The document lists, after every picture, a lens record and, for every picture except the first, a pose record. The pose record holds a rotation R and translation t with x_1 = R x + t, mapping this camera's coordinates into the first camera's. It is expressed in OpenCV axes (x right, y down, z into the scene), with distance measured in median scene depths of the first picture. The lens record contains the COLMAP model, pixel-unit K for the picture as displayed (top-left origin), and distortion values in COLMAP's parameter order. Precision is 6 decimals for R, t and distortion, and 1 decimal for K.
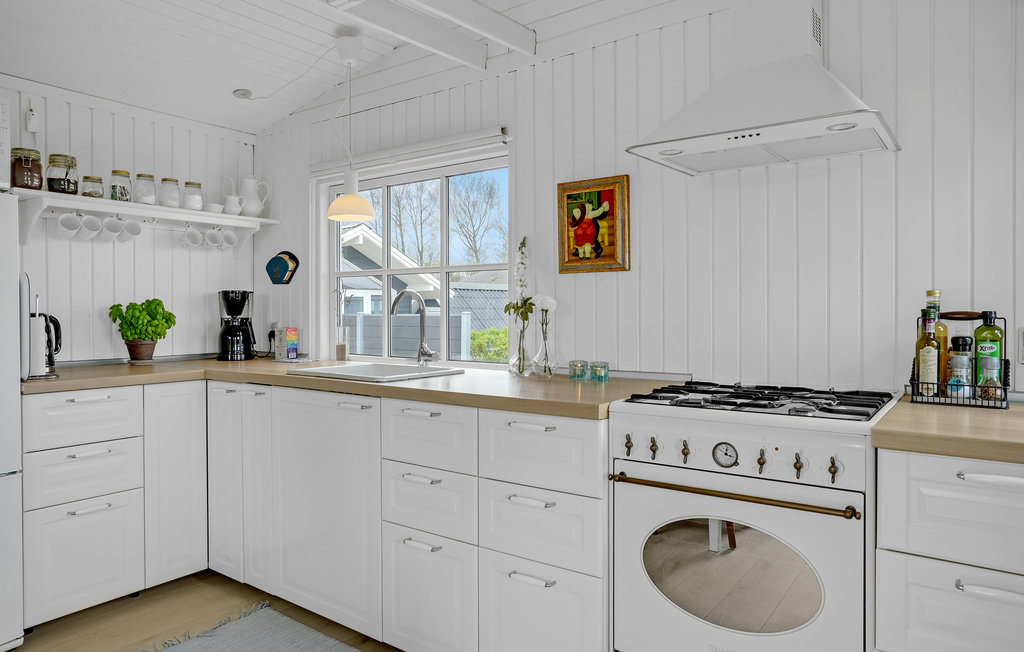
lens RADIAL K [[669.9, 0, 484.2], [0, 669.9, 312.3], [0, 0, 1]] dist [-0.003950, 0.005605]
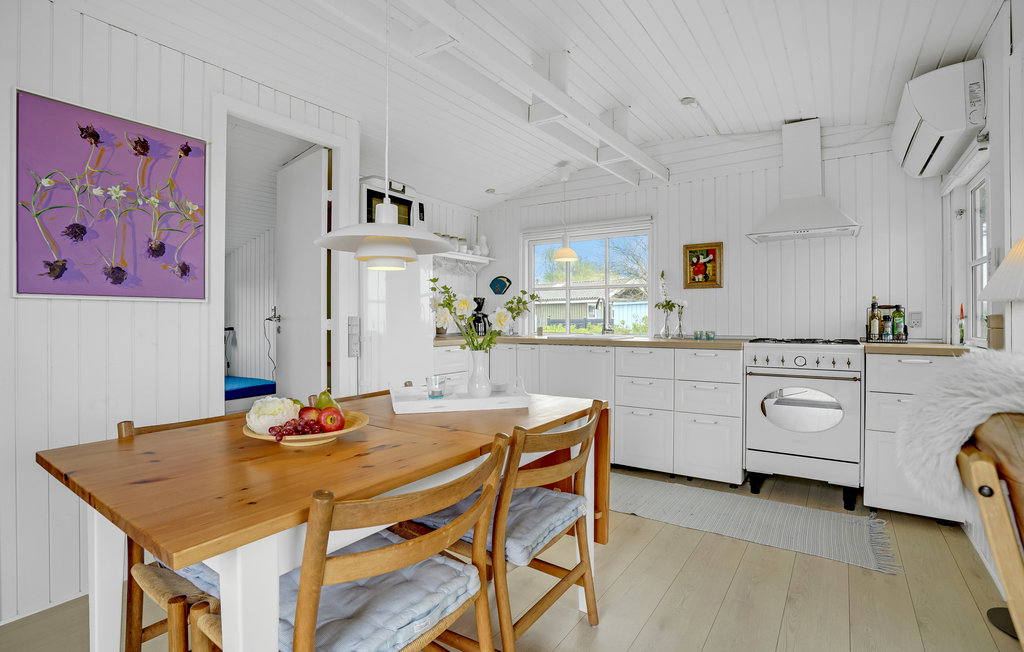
lens RADIAL K [[489.6, 0, 511.4], [0, 489.6, 316.0], [0, 0, 1]] dist [0.001165, 0.000273]
pose [[0.998253, 0.004027, 0.058947, -0.523928], [-0.003564, 0.999962, -0.007962, 0.040353], [-0.058977, 0.007738, 0.998229, -0.482423]]
